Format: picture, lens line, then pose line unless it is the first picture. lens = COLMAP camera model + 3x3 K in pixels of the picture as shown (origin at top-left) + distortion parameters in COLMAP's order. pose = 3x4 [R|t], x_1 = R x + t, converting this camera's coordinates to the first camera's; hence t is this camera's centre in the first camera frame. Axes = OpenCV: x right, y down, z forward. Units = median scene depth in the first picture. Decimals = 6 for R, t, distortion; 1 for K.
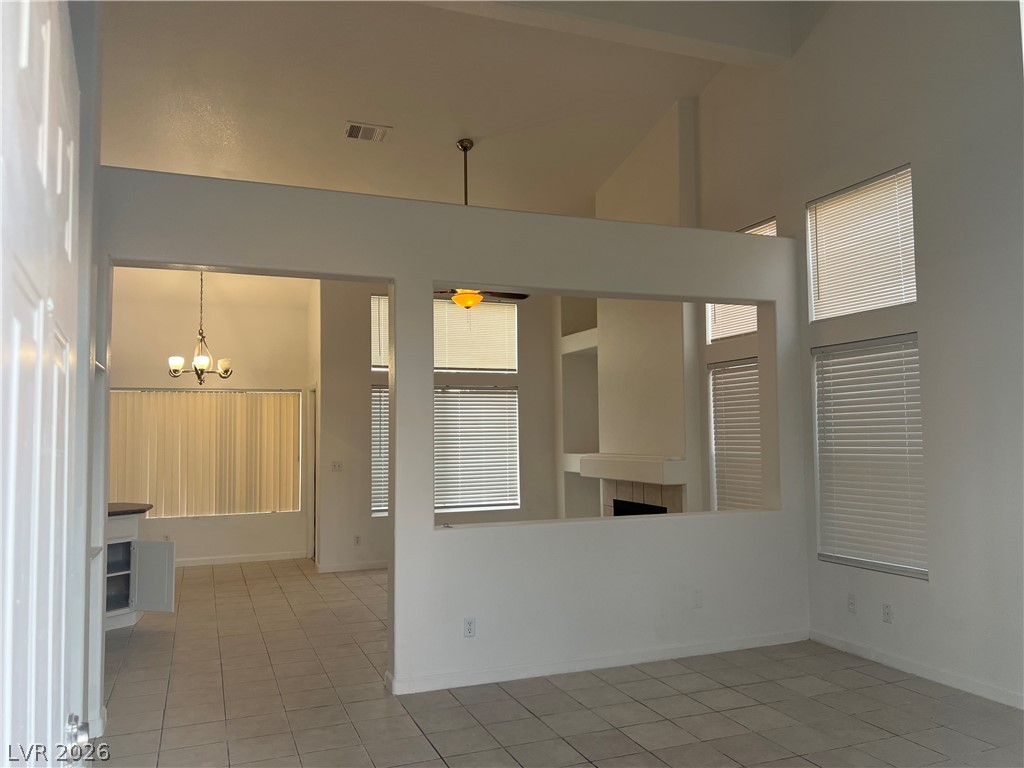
lens RADIAL K [[773.2, 0, 512.0], [0, 773.2, 384.0], [0, 0, 1]] dist [0.035861, -0.002069]
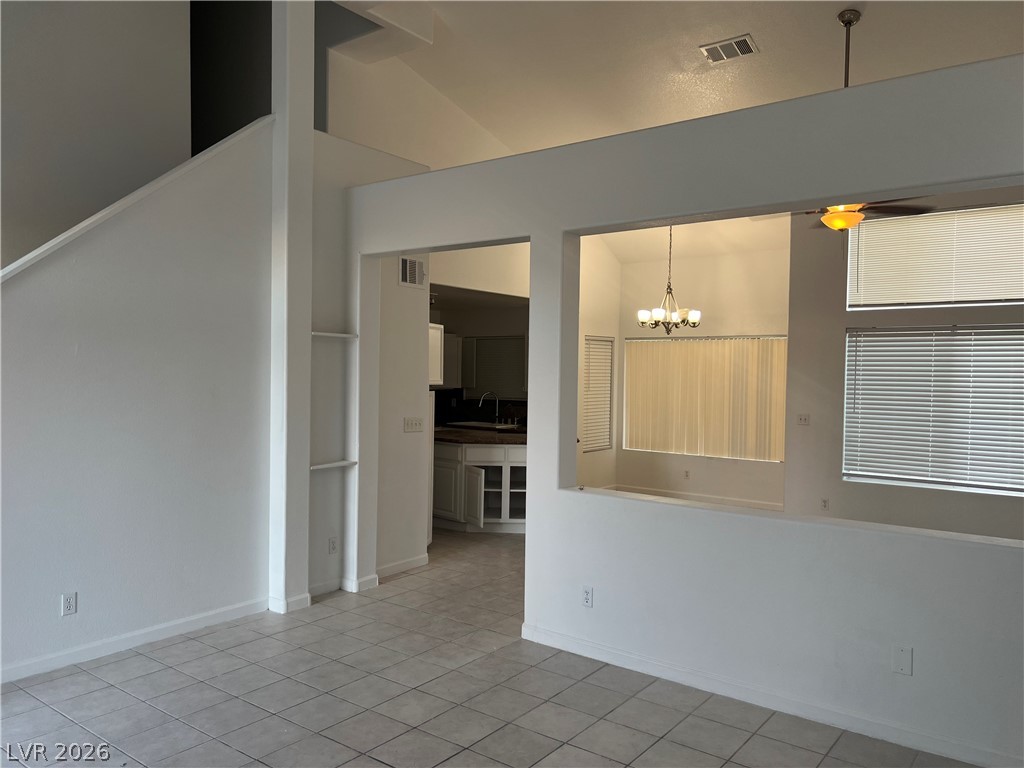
lens RADIAL K [[773.2, 0, 512.0], [0, 773.2, 384.0], [0, 0, 1]] dist [0.035861, -0.002069]
pose [[0.523088, 0.032481, -0.851659, 0.401702], [0.036466, 0.997505, 0.060441, -0.002987], [0.851498, -0.062672, 0.520599, 0.258665]]
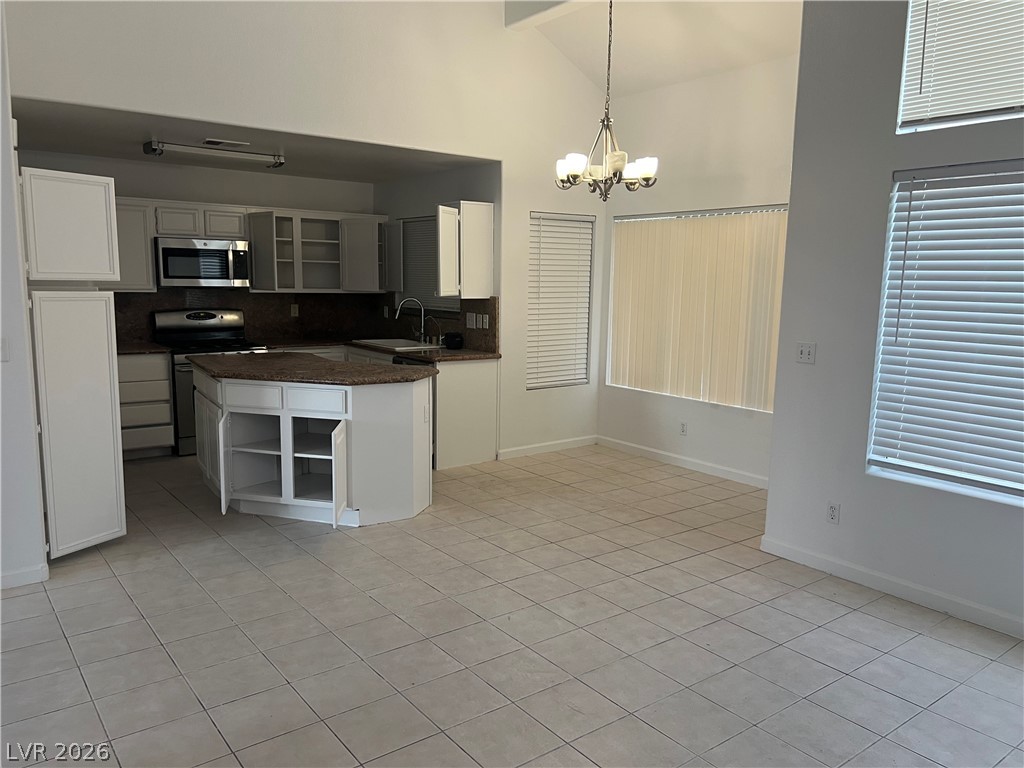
lens RADIAL K [[788.1, 0, 512.0], [0, 788.1, 384.0], [0, 0, 1]] dist [0.011321, 0.002312]
pose [[0.279937, 0.147649, -0.948596, 0.207257], [0.043969, 0.985094, 0.166305, 0.038410], [0.959011, -0.088264, 0.269272, 0.750821]]
